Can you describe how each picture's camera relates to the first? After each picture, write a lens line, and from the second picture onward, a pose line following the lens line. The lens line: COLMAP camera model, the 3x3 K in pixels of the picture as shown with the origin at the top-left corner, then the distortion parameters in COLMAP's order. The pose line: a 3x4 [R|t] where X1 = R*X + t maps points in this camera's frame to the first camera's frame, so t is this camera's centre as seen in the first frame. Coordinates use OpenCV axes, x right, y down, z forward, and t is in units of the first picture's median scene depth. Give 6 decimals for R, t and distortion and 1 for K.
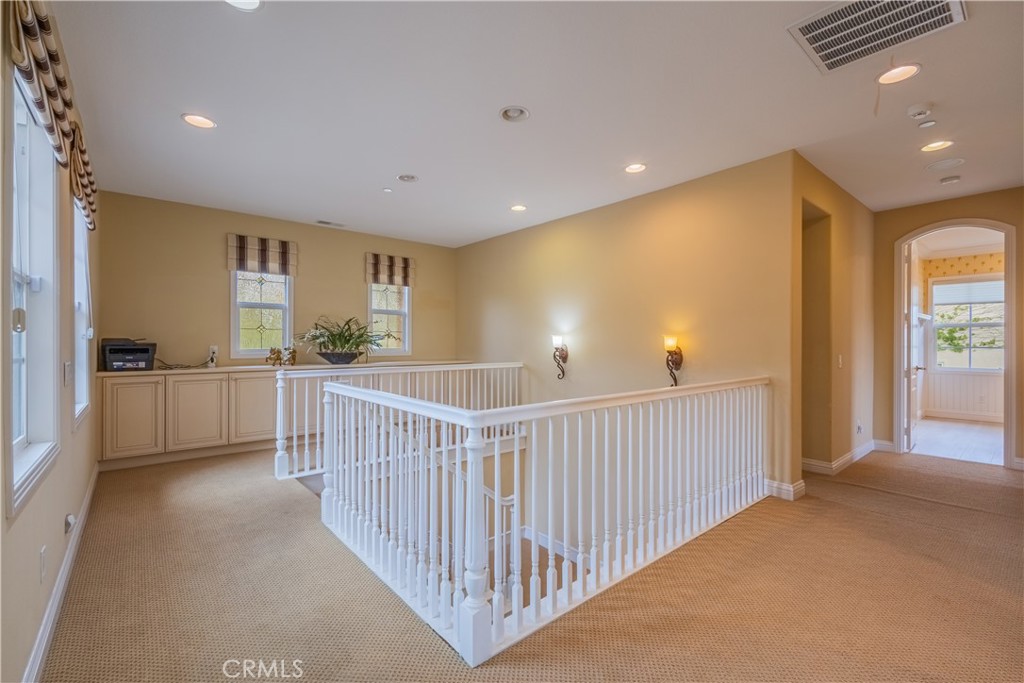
lens RADIAL K [[446.1, 0, 512.7], [0, 446.1, 342.6], [0, 0, 1]] dist [0.000052, -0.001113]
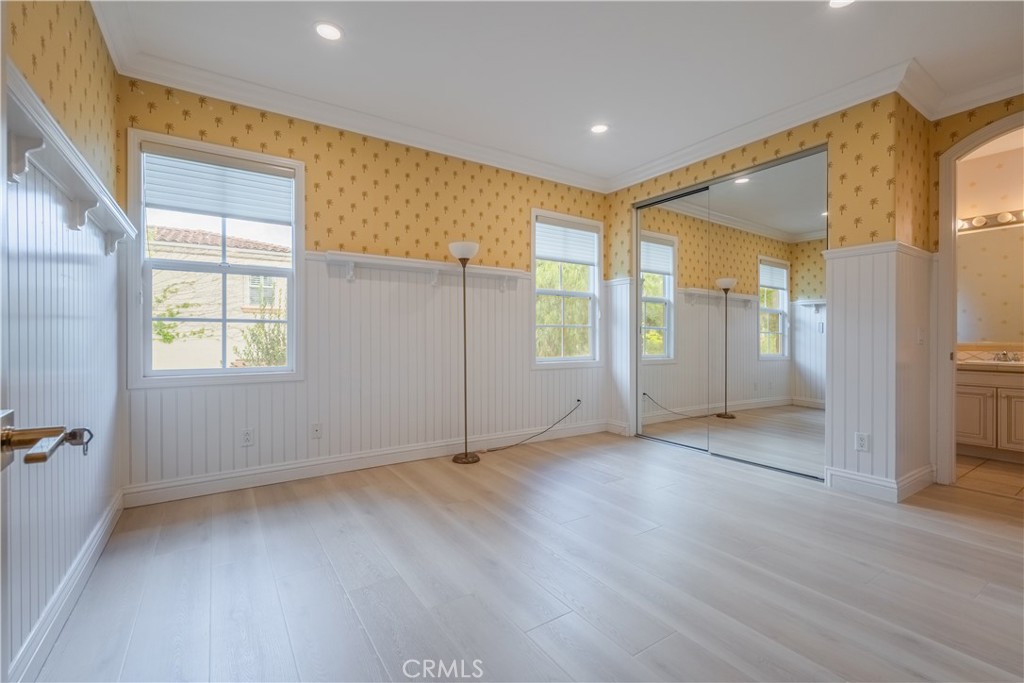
lens RADIAL K [[446.1, 0, 512.6], [0, 446.1, 339.3], [0, 0, 1]] dist [0.000052, -0.001113]
pose [[0.116329, -0.004368, 0.993201, 0.254986], [-0.000440, 0.999990, 0.004449, 0.010825], [-0.993211, -0.000954, 0.116326, 0.271521]]
